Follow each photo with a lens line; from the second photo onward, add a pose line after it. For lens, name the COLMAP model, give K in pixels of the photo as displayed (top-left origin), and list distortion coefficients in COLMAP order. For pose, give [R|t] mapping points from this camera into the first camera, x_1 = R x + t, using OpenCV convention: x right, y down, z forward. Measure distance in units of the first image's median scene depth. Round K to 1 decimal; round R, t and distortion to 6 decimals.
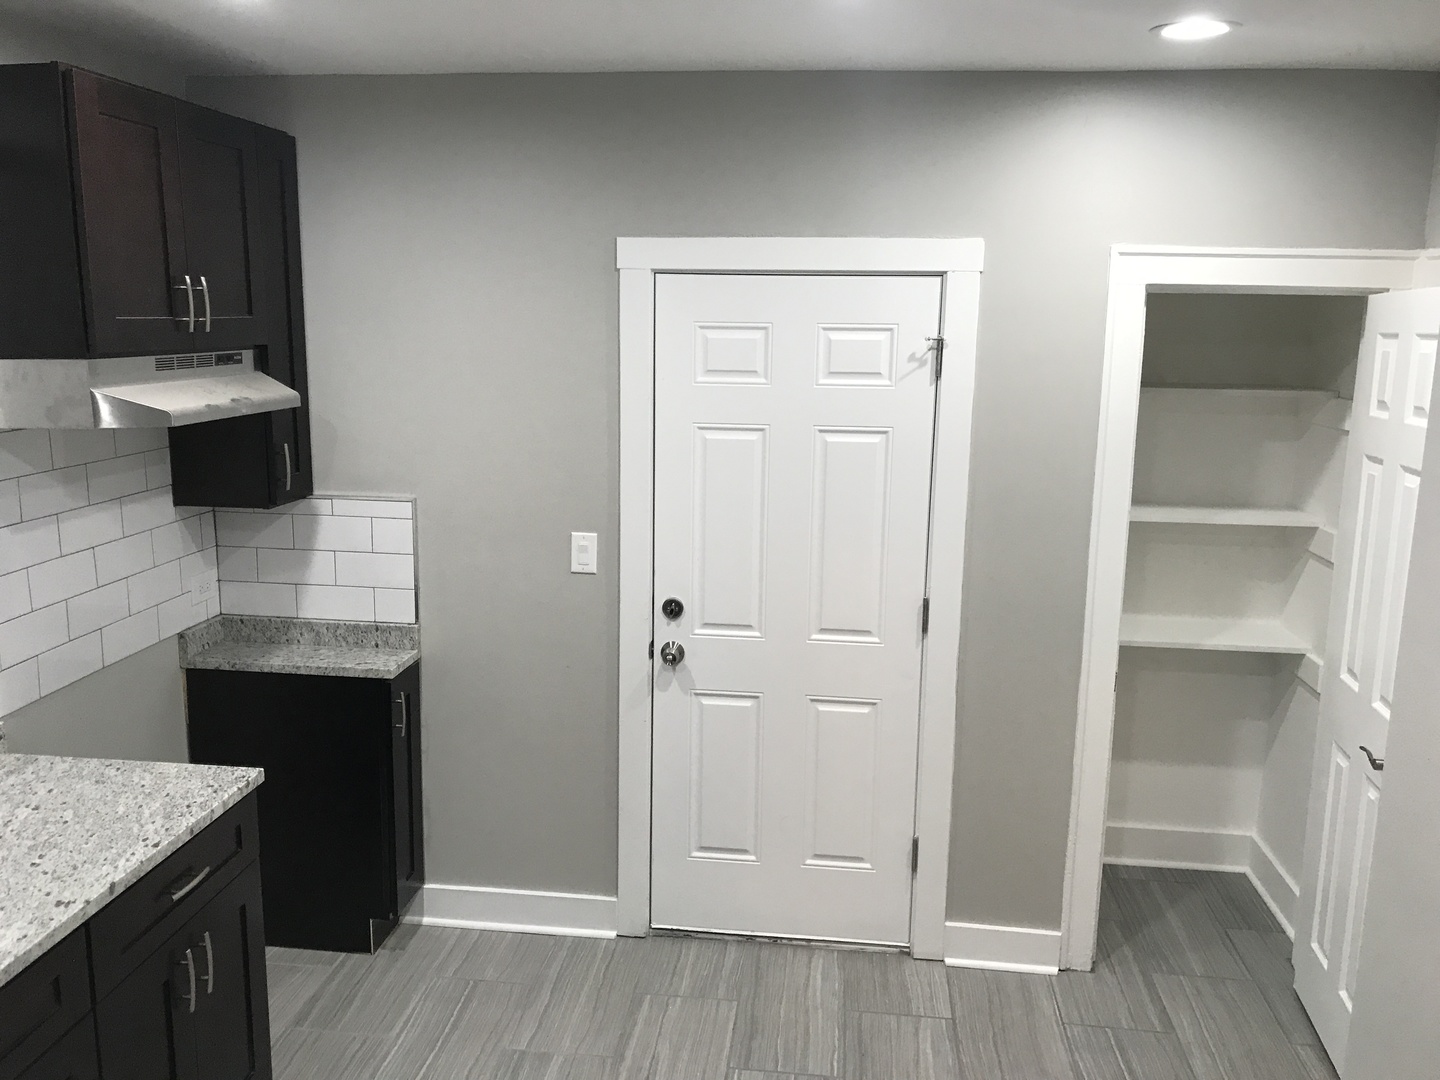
lens RADIAL K [[1207.7, 0, 725.4], [0, 1207.7, 532.2], [0, 0, 1]] dist [0.084159, -0.135321]
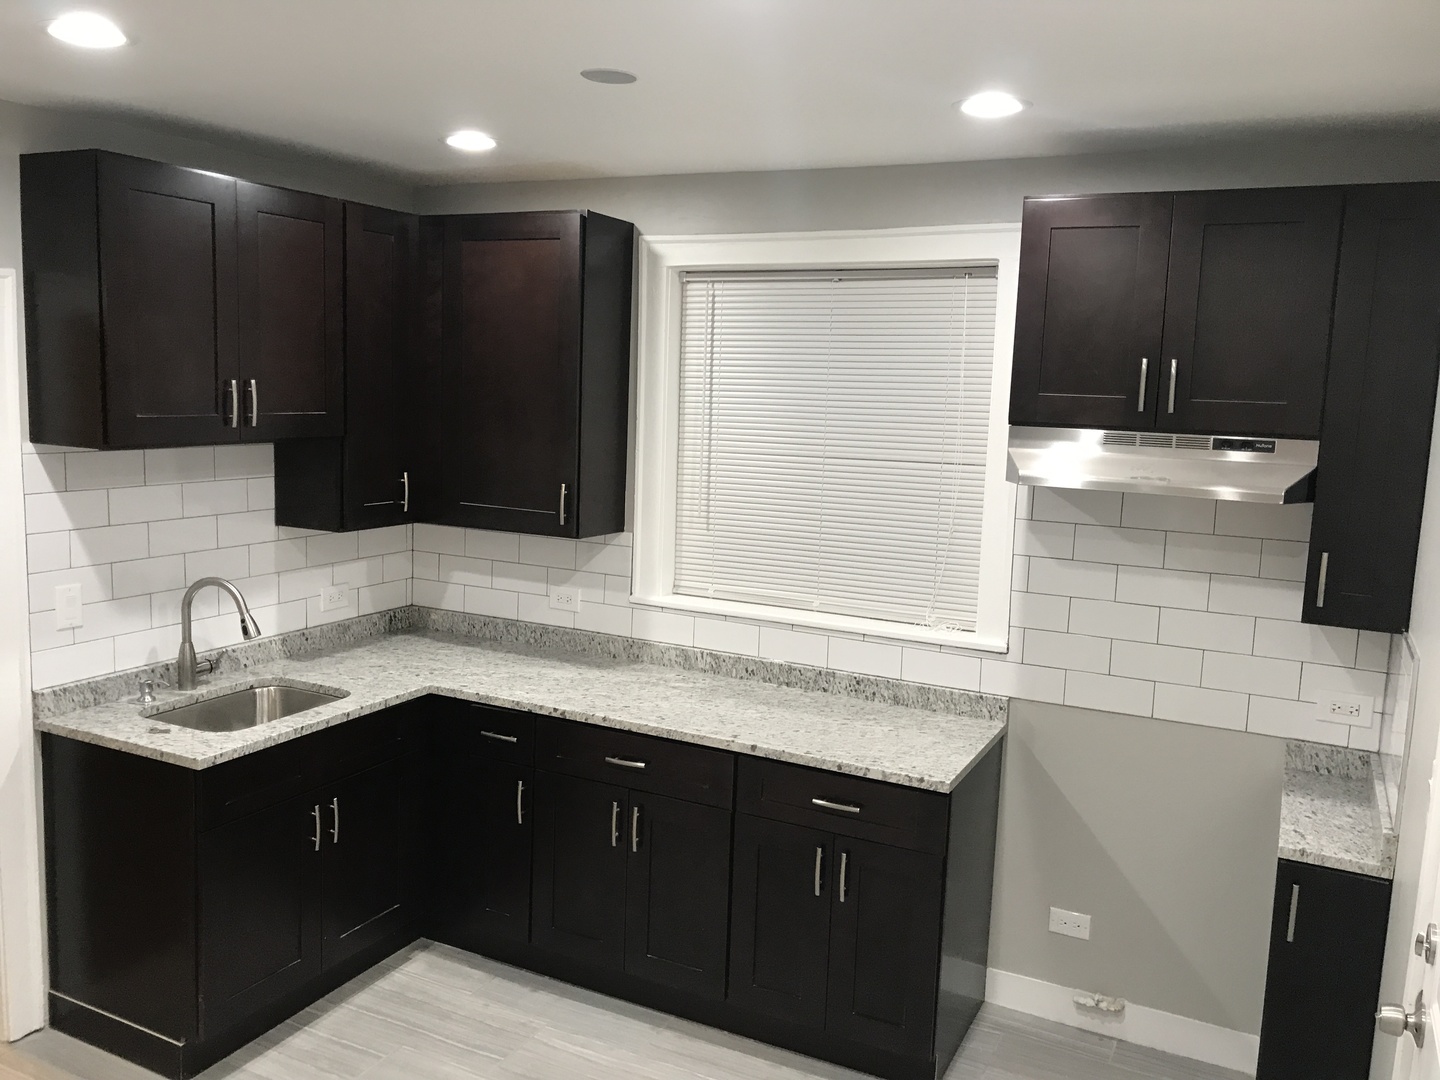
lens RADIAL K [[1207.7, 0, 725.4], [0, 1207.7, 532.2], [0, 0, 1]] dist [0.084159, -0.135321]
pose [[-0.363823, 0.092437, -0.926870, 0.611066], [-0.207198, 0.962102, 0.177282, -0.158856], [0.908131, 0.256545, -0.330882, 0.948407]]
